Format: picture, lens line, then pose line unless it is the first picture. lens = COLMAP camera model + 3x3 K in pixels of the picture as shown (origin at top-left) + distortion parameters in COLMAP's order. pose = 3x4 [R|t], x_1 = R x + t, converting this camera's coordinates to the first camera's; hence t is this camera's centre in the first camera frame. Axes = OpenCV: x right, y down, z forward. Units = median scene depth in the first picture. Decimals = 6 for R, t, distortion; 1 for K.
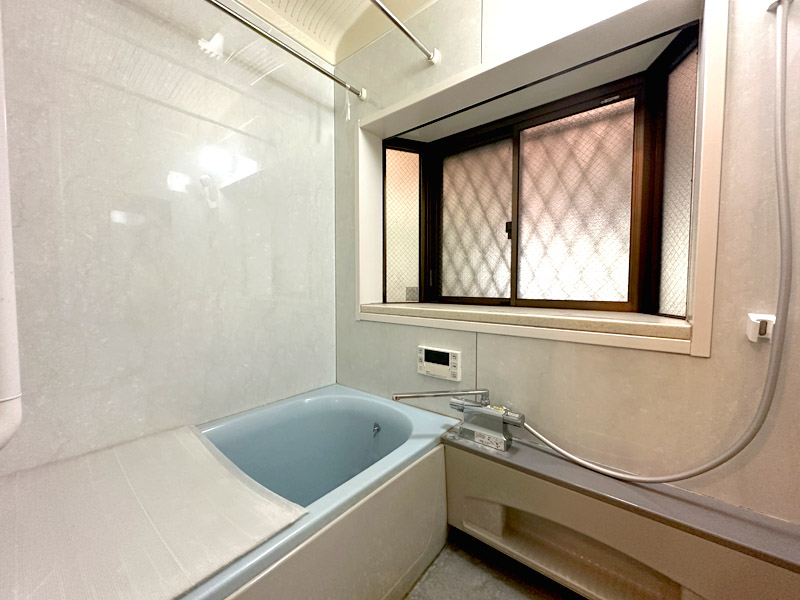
lens RADIAL K [[318.8, 0, 396.8], [0, 318.8, 299.7], [0, 0, 1]] dist [-0.002776, -0.000293]
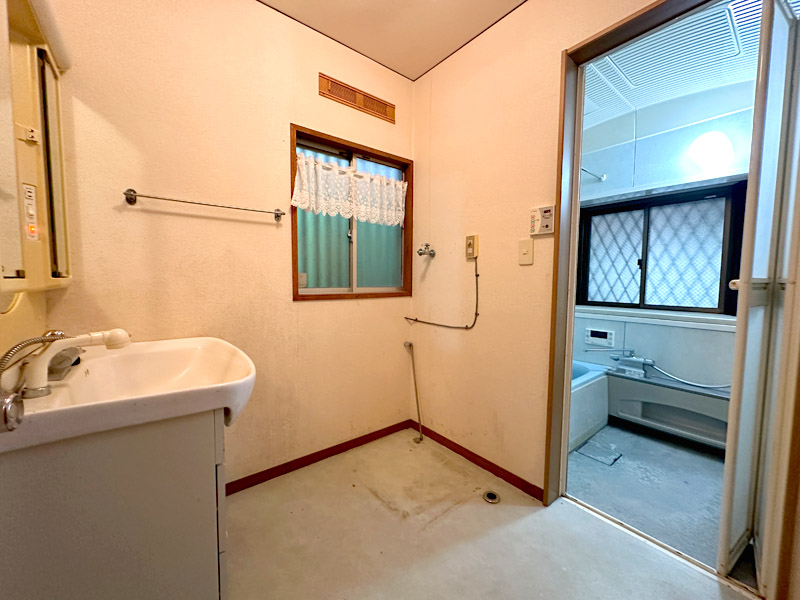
lens RADIAL K [[318.8, 0, 398.1], [0, 318.8, 300.7], [0, 0, 1]] dist [-0.002776, -0.000293]
pose [[0.976693, 0.021199, -0.213593, -0.545297], [-0.017696, 0.999676, 0.018298, -0.029994], [0.213911, -0.014092, 0.976751, -0.943643]]
